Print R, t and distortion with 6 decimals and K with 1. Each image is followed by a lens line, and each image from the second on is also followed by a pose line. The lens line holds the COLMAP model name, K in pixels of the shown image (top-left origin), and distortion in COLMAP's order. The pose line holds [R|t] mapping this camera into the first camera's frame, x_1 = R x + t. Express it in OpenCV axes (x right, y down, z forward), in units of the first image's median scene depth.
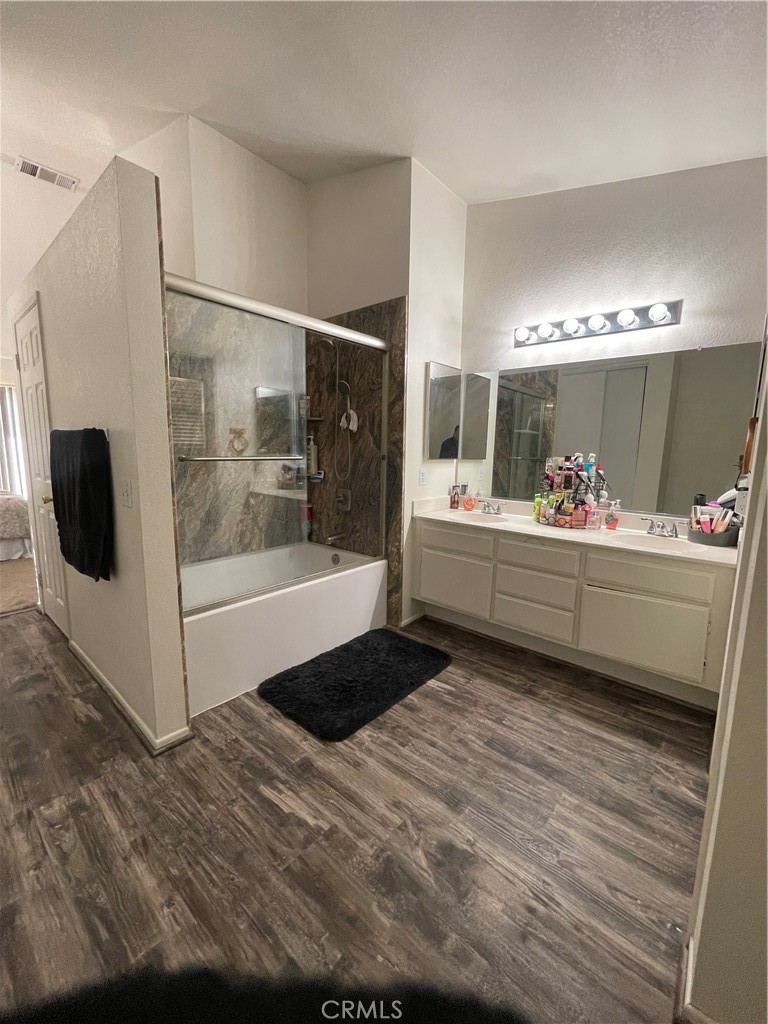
lens RADIAL K [[417.2, 0, 384.0], [0, 417.2, 512.0], [0, 0, 1]] dist [0.000597, 0.000891]
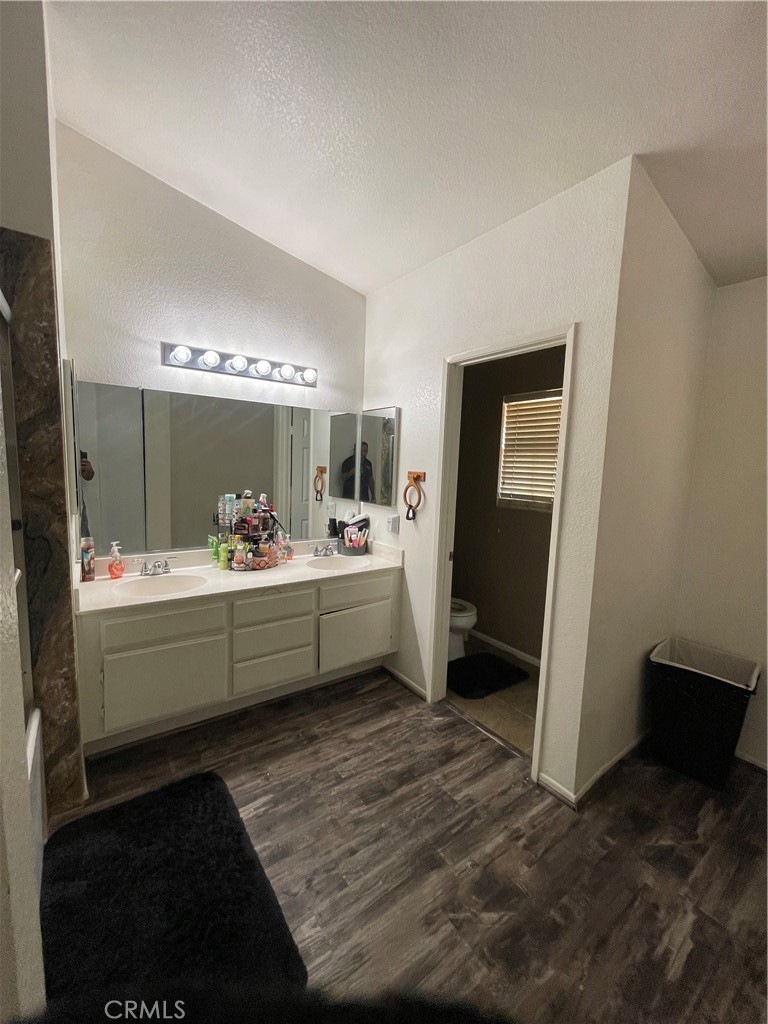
lens RADIAL K [[417.2, 0, 384.0], [0, 417.2, 512.0], [0, 0, 1]] dist [0.000597, 0.000891]
pose [[0.230484, -0.124220, 0.965115, -0.594478], [0.114856, 0.988358, 0.099782, -0.217947], [-0.966274, 0.087851, 0.242068, 0.627676]]
